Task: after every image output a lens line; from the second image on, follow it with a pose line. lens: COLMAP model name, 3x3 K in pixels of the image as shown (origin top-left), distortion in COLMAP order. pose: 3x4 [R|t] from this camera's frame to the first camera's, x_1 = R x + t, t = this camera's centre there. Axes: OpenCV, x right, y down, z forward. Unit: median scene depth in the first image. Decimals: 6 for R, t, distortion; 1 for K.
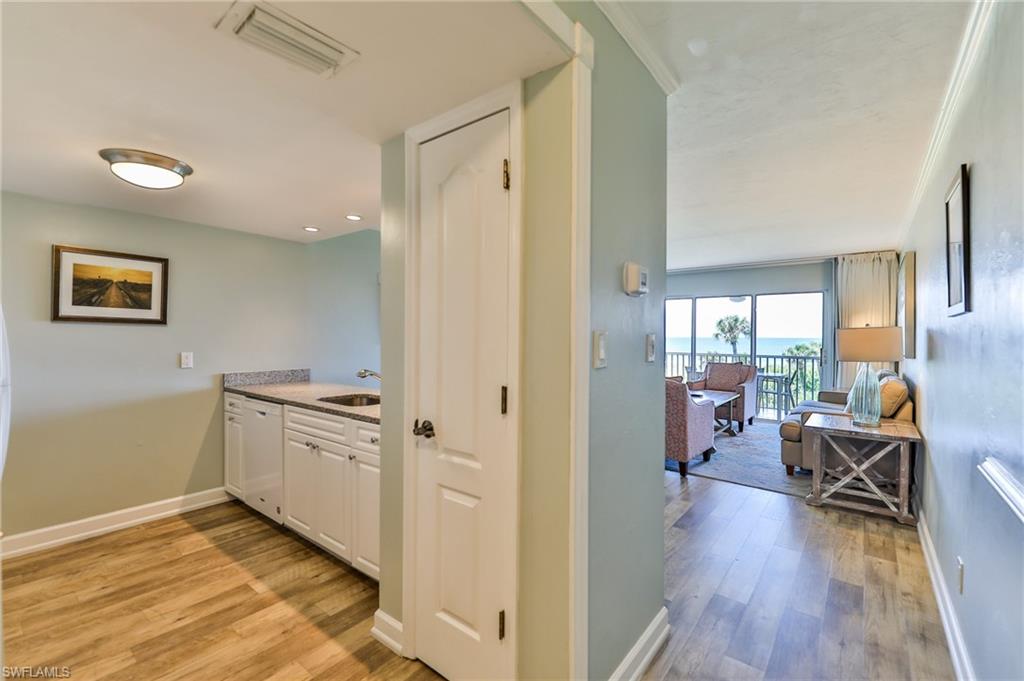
lens RADIAL K [[442.5, 0, 515.8], [0, 442.5, 340.3], [0, 0, 1]] dist [-0.001795, -0.002639]
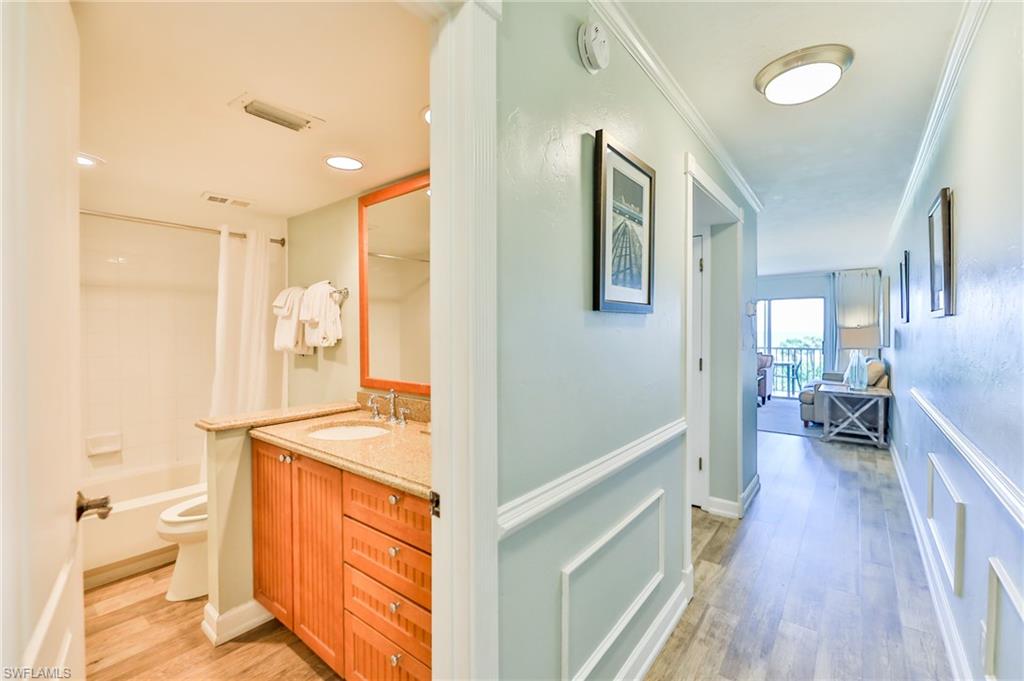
lens RADIAL K [[442.5, 0, 511.9], [0, 442.5, 337.6], [0, 0, 1]] dist [-0.001795, -0.002639]
pose [[0.999918, -0.008156, 0.009850, -0.426802], [0.008117, 0.999959, 0.003965, -0.008800], [-0.009882, -0.003885, 0.999944, -0.527781]]
